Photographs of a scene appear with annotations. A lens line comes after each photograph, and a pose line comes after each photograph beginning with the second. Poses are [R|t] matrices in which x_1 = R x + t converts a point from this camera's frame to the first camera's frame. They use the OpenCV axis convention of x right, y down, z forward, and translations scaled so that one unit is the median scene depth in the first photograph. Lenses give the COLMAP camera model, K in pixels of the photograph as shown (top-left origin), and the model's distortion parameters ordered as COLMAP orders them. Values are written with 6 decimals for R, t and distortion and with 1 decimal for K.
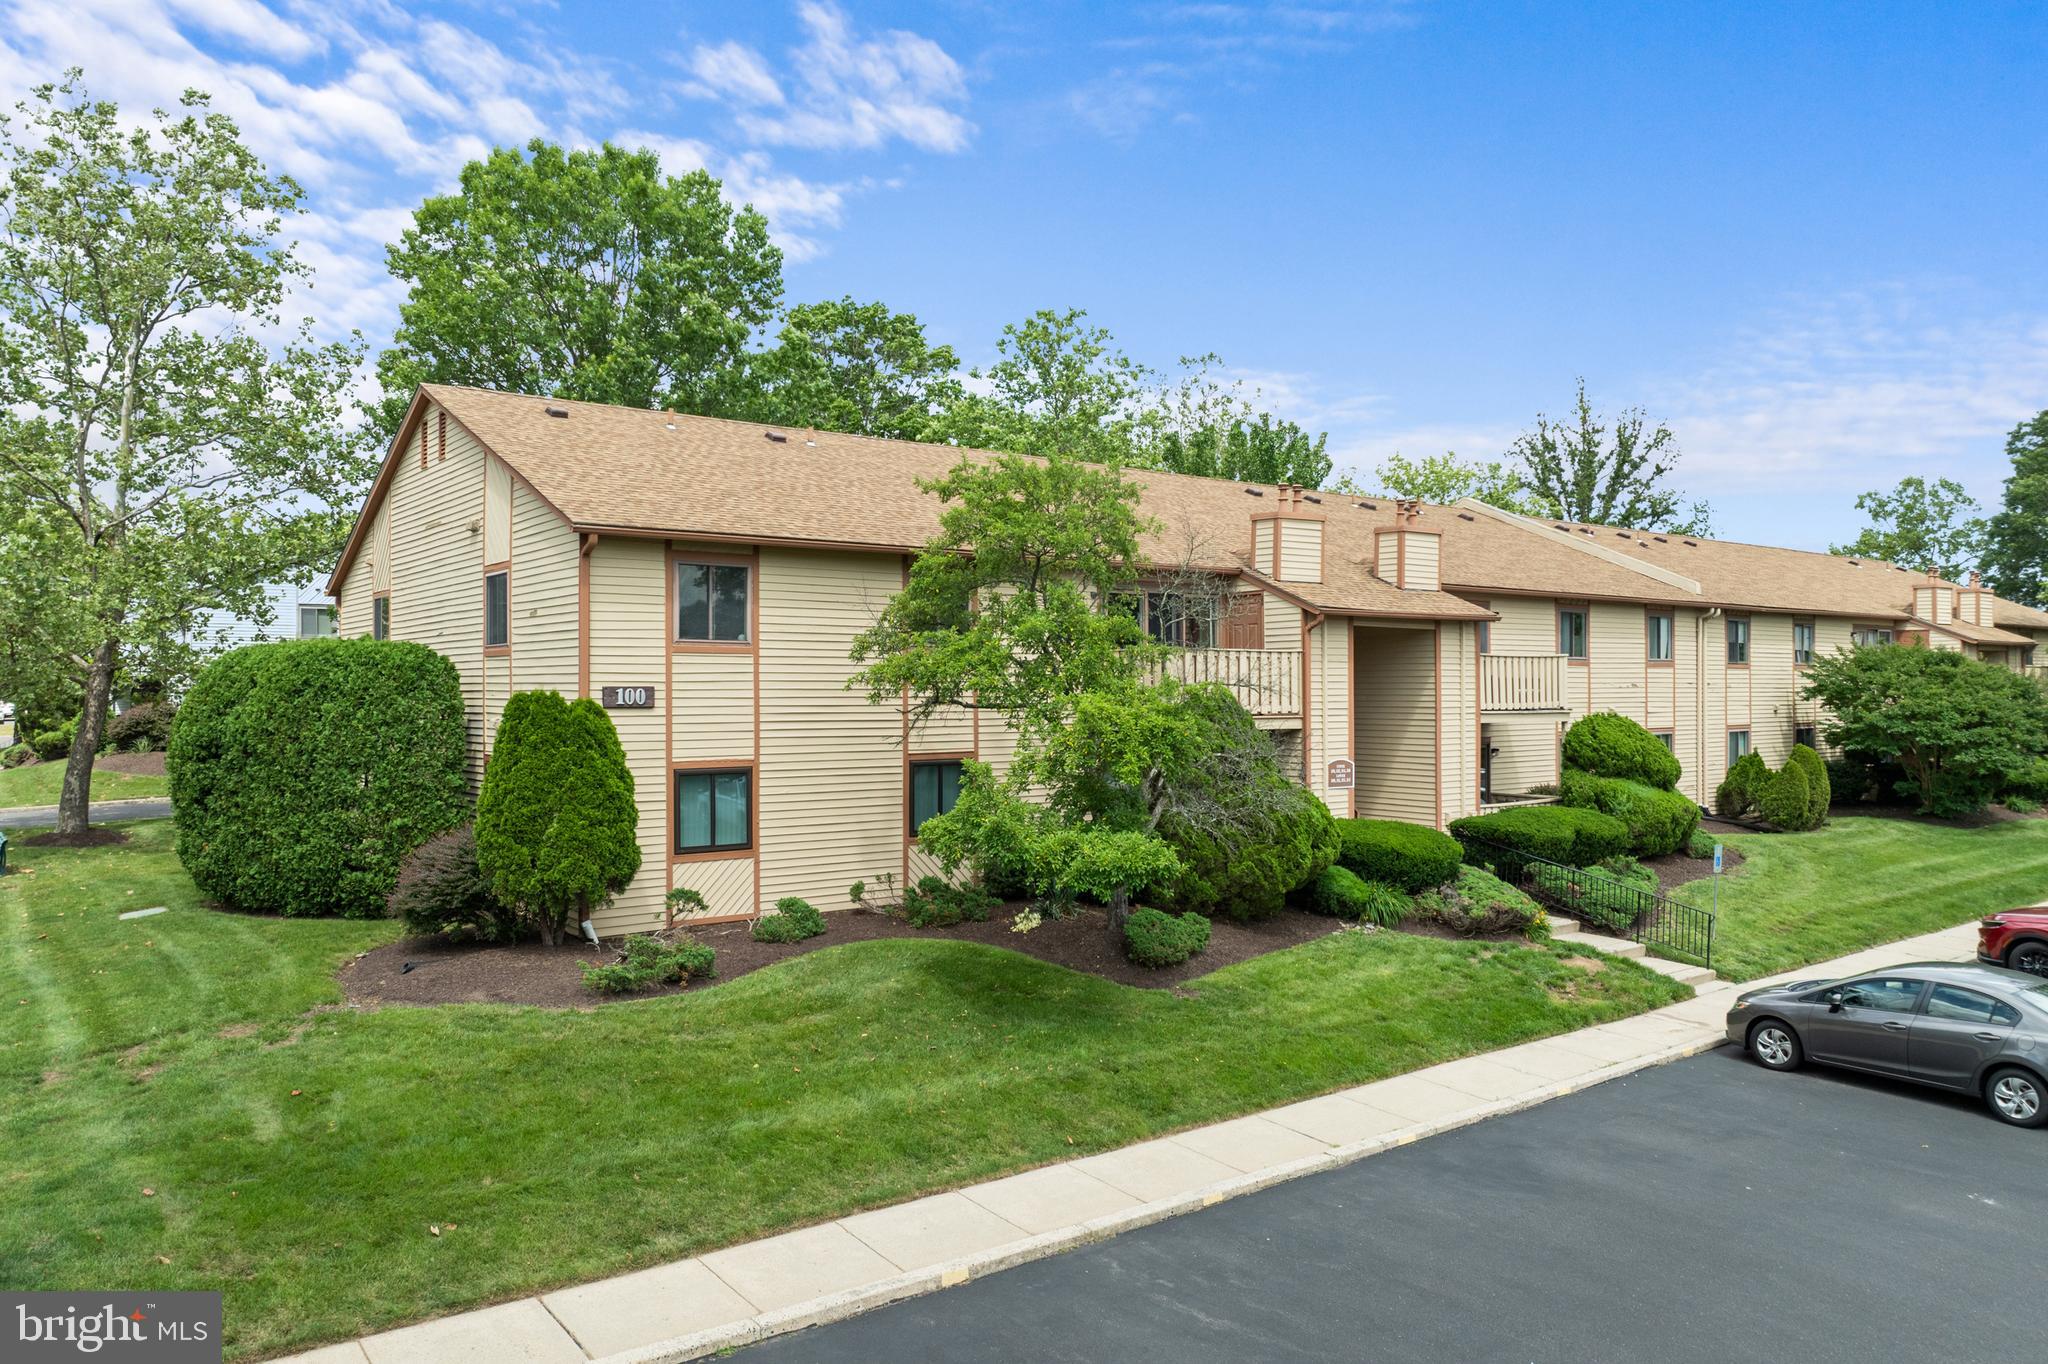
lens RADIAL K [[1421.1, 0, 1024.0], [0, 1421.1, 682.0], [0, 0, 1]] dist [-0.039371, -0.004178]
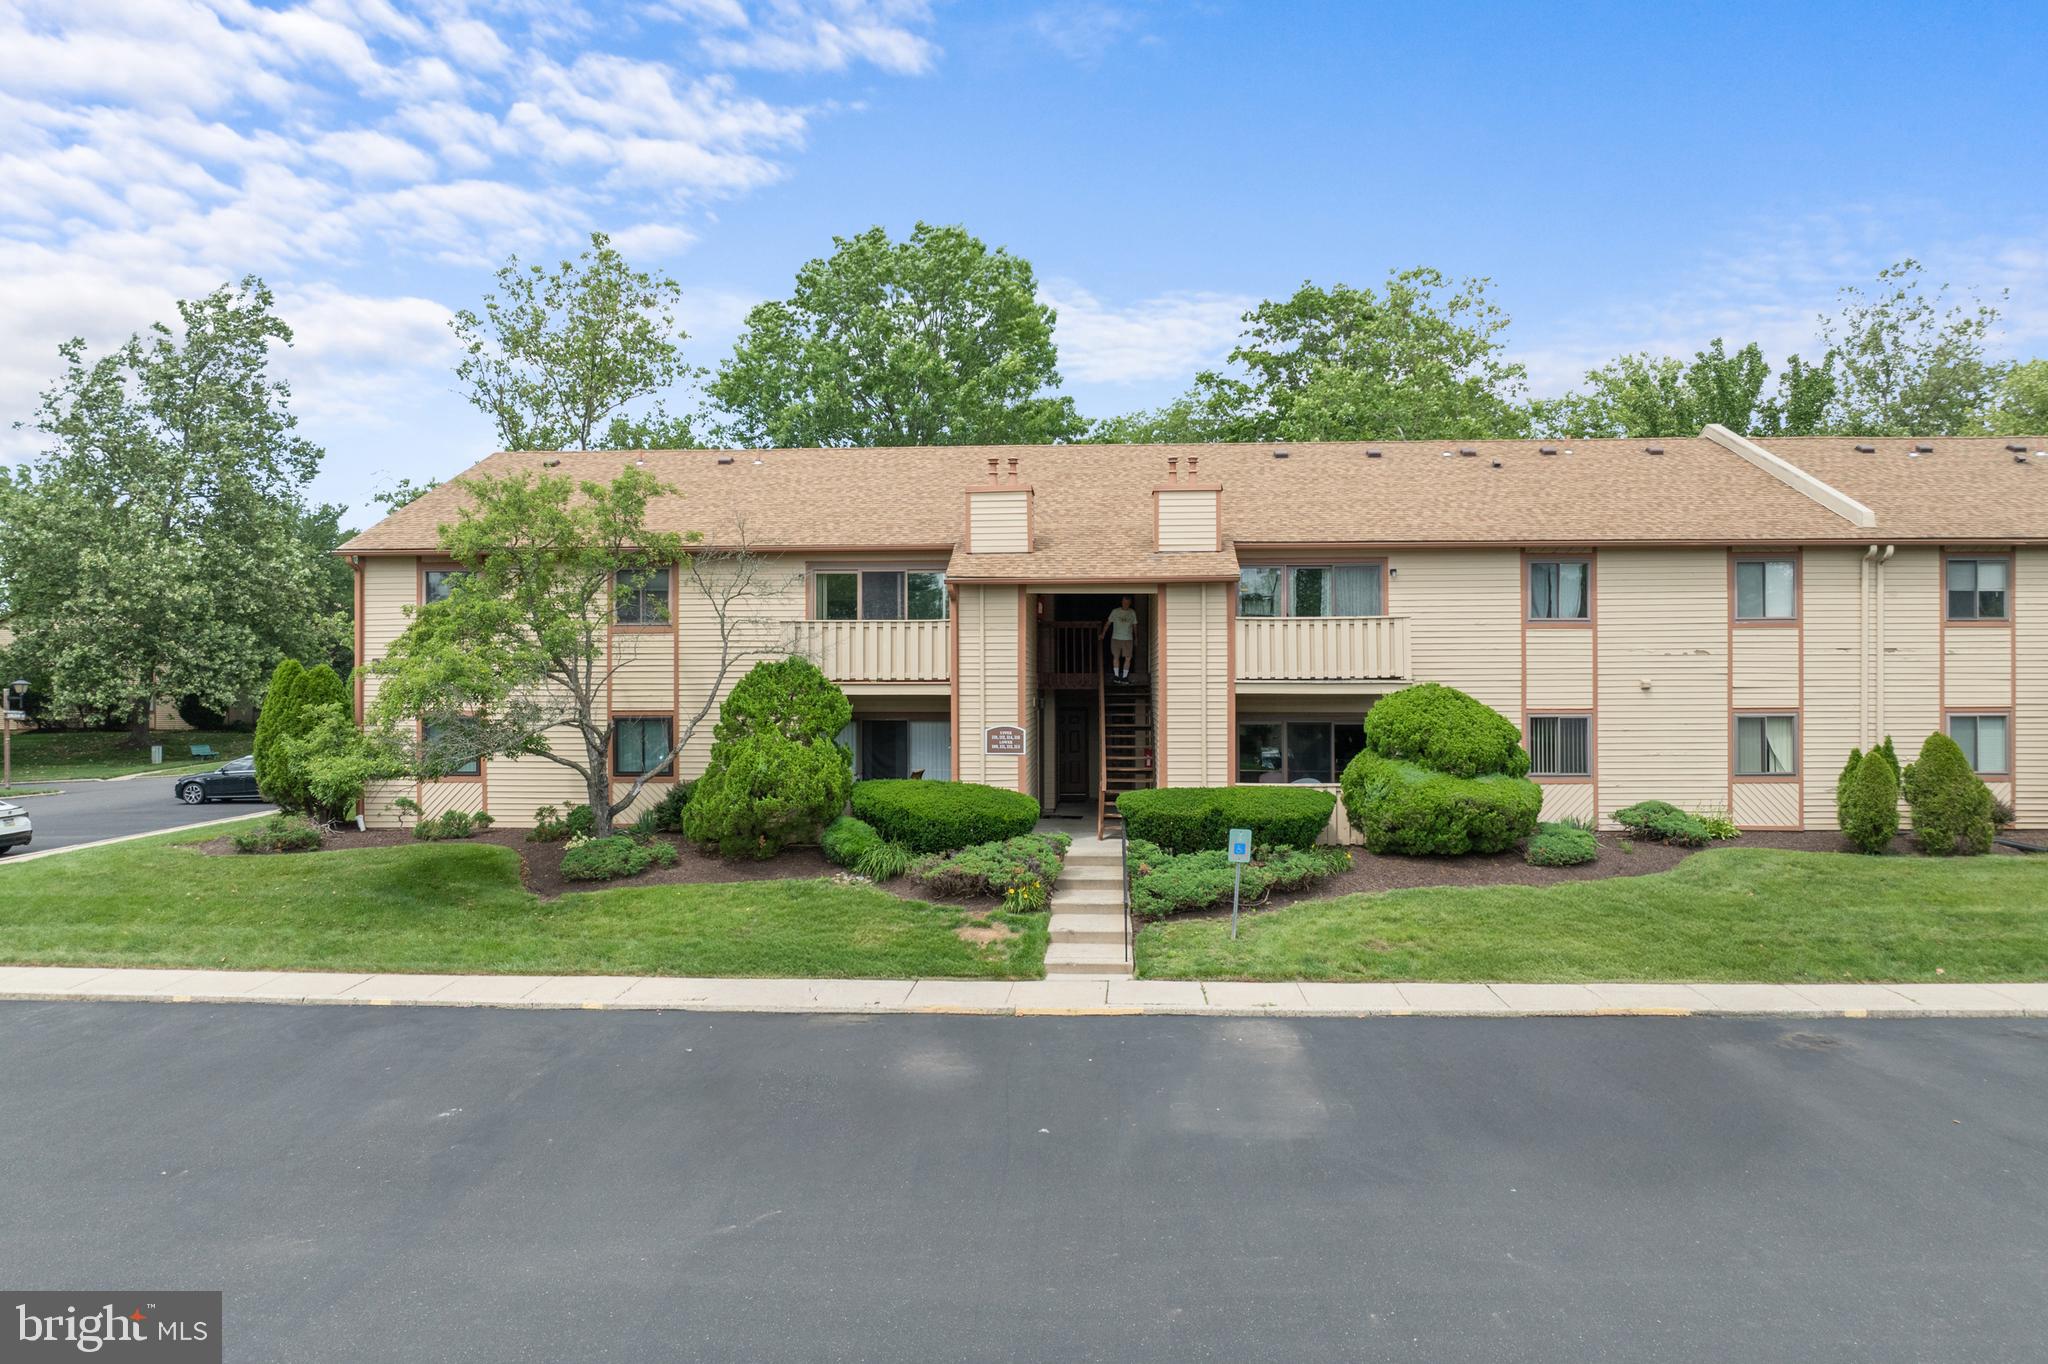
lens RADIAL K [[1422.2, 0, 1024.0], [0, 1422.2, 682.0], [0, 0, 1]] dist [-0.007039, -0.135015]
pose [[0.763252, -0.002428, -0.646096, 1.071523], [0.007157, 0.999963, 0.004698, 0.022140], [0.646061, -0.008210, 0.763242, 0.279608]]
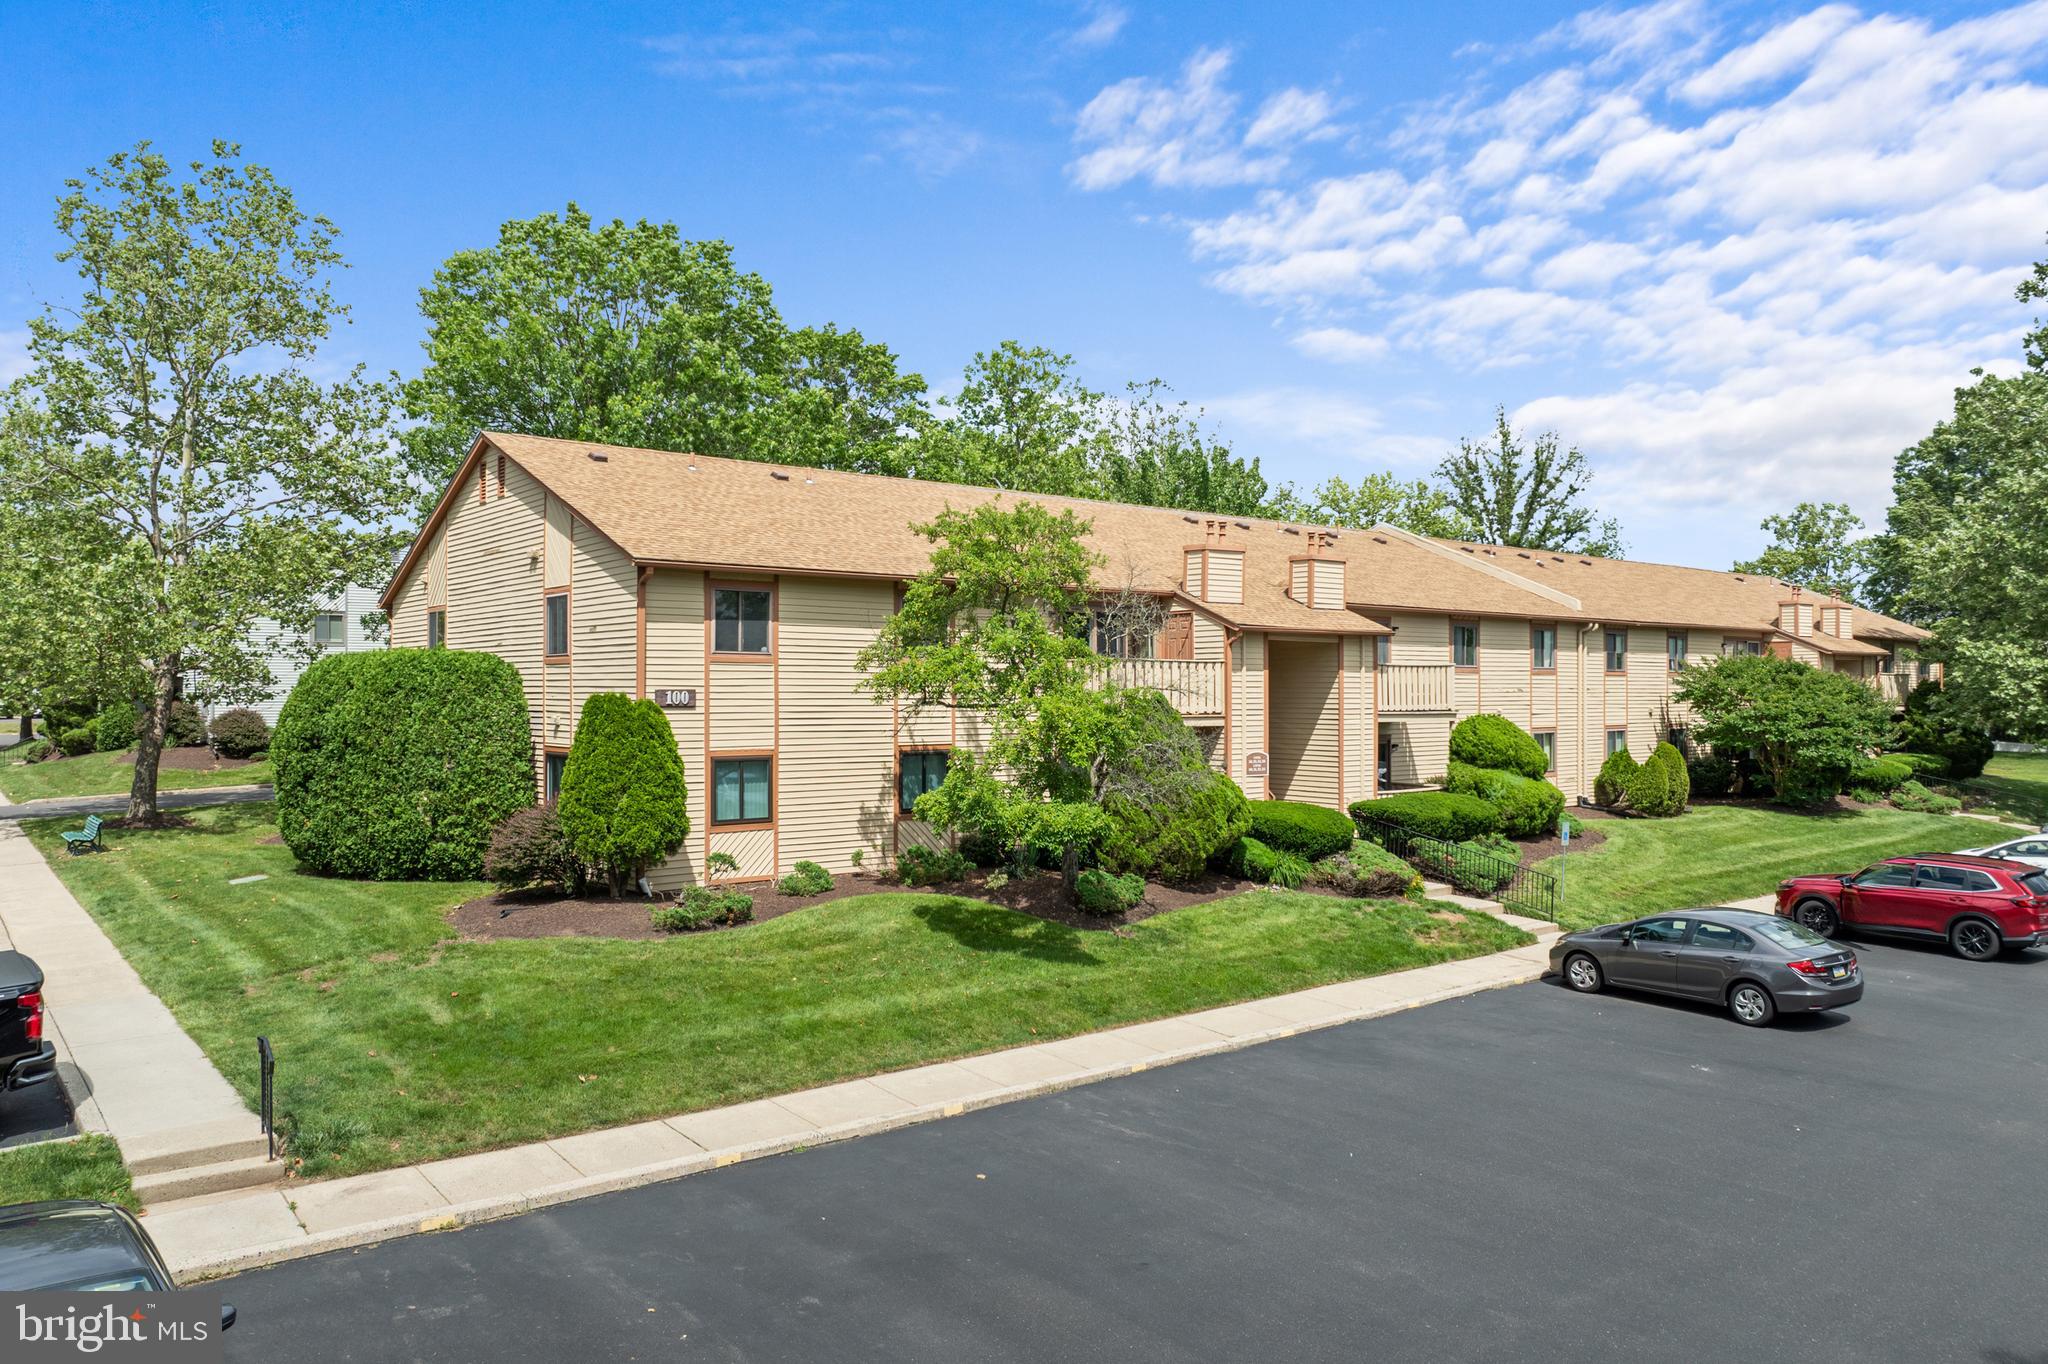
lens RADIAL K [[1421.1, 0, 1024.0], [0, 1421.1, 682.0], [0, 0, 1]] dist [-0.039371, -0.004178]
pose [[0.999491, 0.003126, 0.031750, -0.013567], [-0.003083, 0.999994, -0.001404, -0.002372], [-0.031754, 0.001306, 0.999495, -0.228643]]
